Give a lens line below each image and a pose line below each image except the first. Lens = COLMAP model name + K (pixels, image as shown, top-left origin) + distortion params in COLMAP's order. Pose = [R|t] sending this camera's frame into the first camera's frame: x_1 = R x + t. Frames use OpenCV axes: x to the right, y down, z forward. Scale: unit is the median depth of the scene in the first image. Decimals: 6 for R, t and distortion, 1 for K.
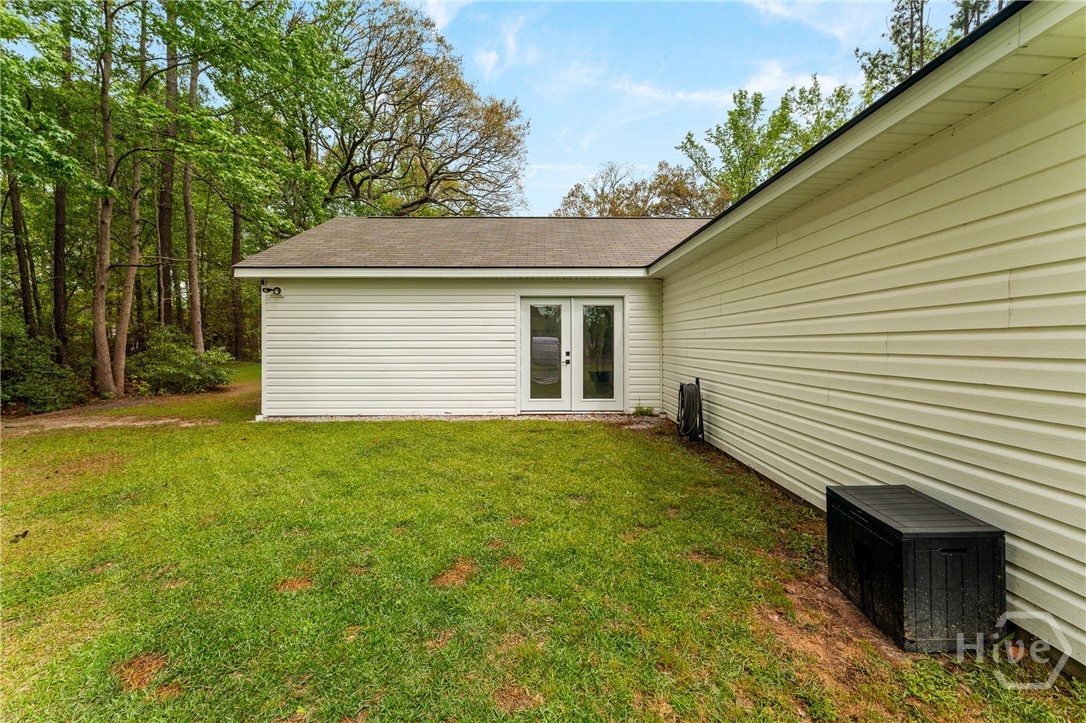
lens RADIAL K [[441.2, 0, 544.6], [0, 441.2, 340.7], [0, 0, 1]] dist [-0.002363, -0.000049]
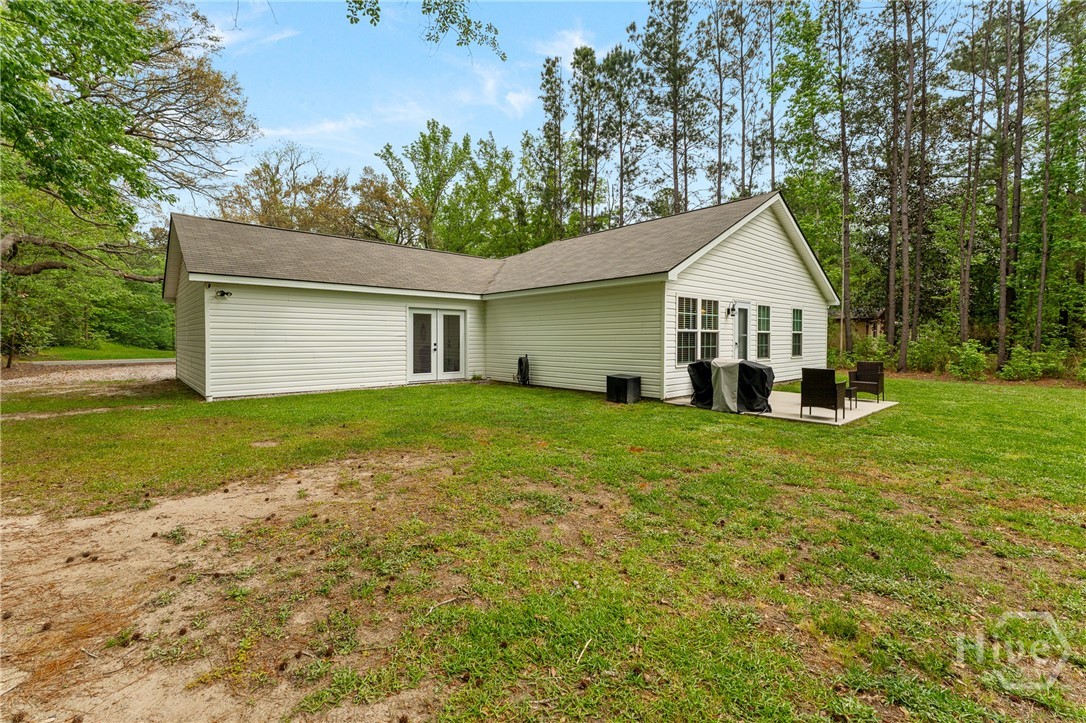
lens RADIAL K [[446.0, 0, 539.8], [0, 446.0, 348.0], [0, 0, 1]] dist [-0.000037, 0.000301]
pose [[0.756693, -0.010153, 0.653692, -0.715239], [-0.004541, 0.999774, 0.020784, 0.006596], [-0.653755, -0.018696, 0.756475, -0.470129]]
